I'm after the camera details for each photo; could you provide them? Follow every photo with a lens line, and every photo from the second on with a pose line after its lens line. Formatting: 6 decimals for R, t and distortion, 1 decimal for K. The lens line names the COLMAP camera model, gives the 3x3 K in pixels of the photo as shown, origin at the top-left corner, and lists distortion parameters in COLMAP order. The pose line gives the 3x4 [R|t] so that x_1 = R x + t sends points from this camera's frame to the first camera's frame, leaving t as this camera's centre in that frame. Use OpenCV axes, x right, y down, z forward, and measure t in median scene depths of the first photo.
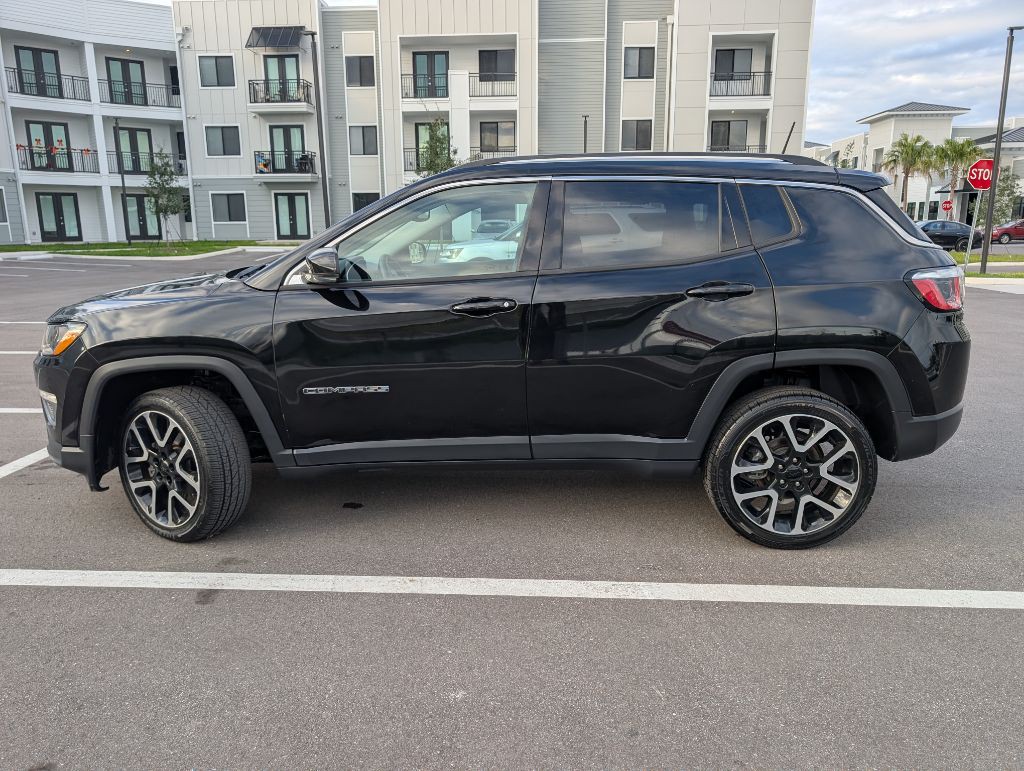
lens RADIAL K [[732.8, 0, 512.0], [0, 732.8, 385.5], [0, 0, 1]] dist [0.023390, -0.005576]
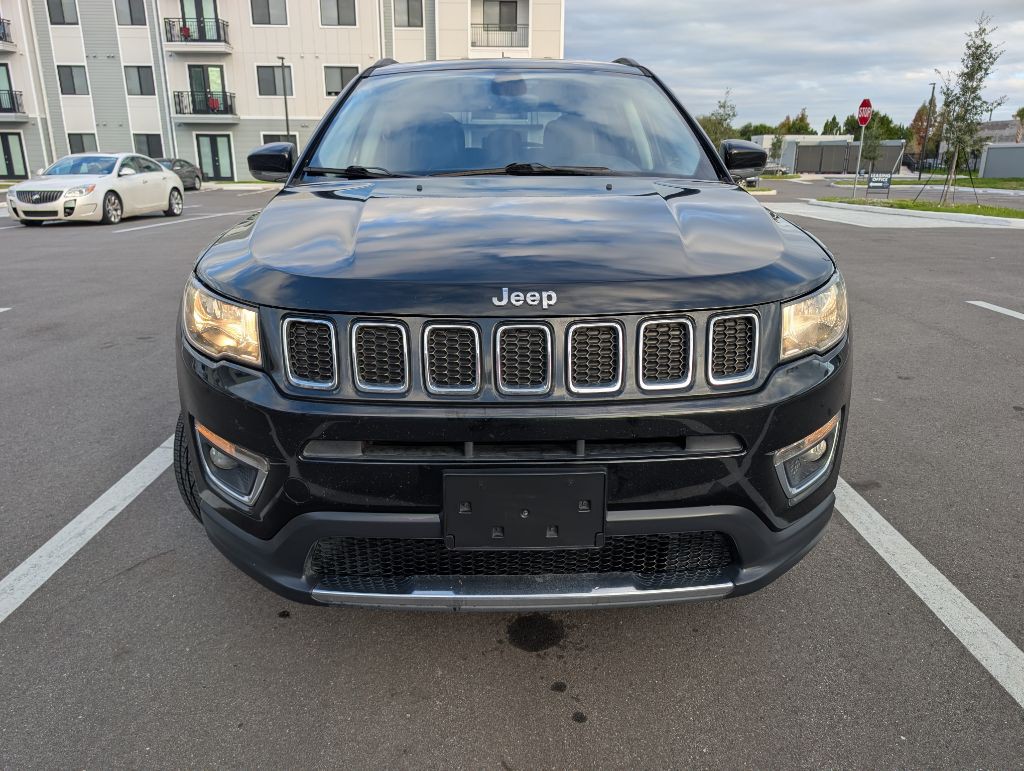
lens RADIAL K [[746.8, 0, 516.2], [0, 746.8, 383.3], [0, 0, 1]] dist [0.010206, -0.006726]
pose [[-0.087377, -0.285756, 0.954311, -0.108313], [0.213845, 0.930261, 0.298134, -0.021175], [-0.972952, 0.230125, -0.020176, 0.119560]]
